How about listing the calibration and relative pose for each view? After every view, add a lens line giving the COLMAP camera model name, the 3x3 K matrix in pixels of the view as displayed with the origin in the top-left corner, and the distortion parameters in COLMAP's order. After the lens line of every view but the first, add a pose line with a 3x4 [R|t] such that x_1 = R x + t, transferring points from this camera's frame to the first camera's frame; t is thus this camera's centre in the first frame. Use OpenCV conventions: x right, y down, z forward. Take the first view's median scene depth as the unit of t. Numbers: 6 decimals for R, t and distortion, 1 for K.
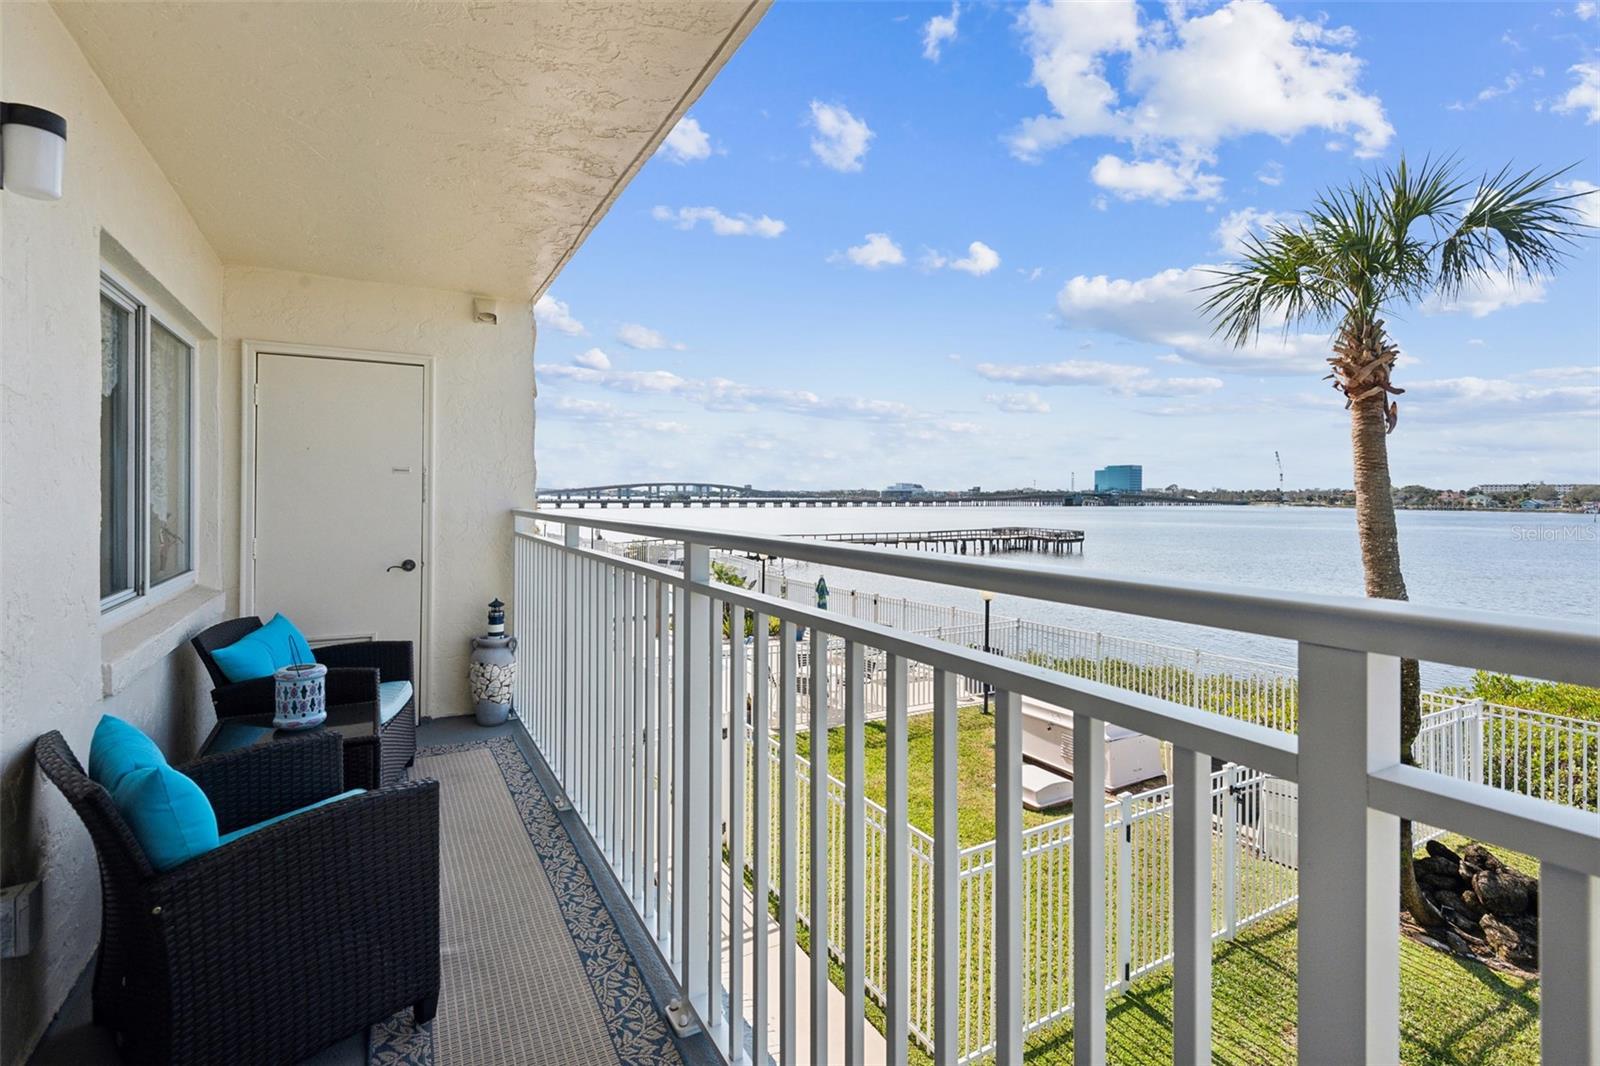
lens RADIAL K [[750.1, 0, 788.7], [0, 750.1, 489.2], [0, 0, 1]] dist [0.015508, -0.004070]
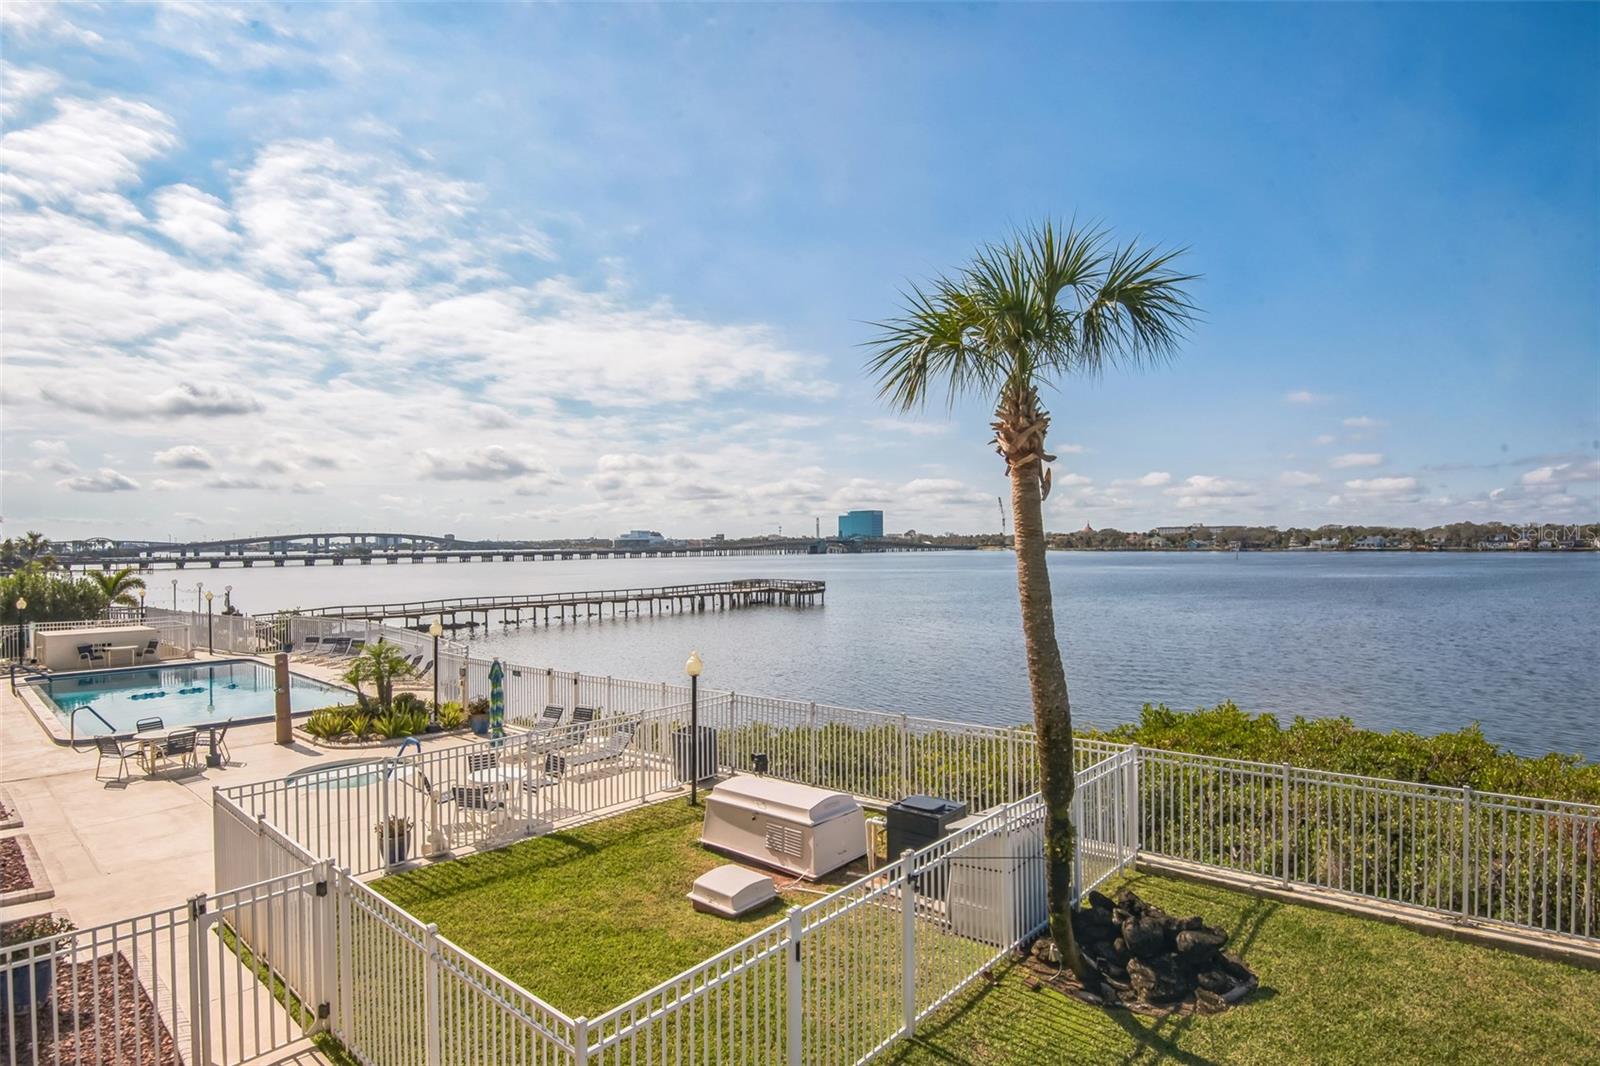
lens RADIAL K [[843.0, 0, 796.5], [0, 843.0, 536.3], [0, 0, 1]] dist [0.009146, -0.004815]
pose [[0.946215, -0.014848, 0.323196, 0.091649], [0.014634, 0.999888, 0.003092, -0.025600], [-0.323206, 0.001804, 0.946327, 0.037484]]
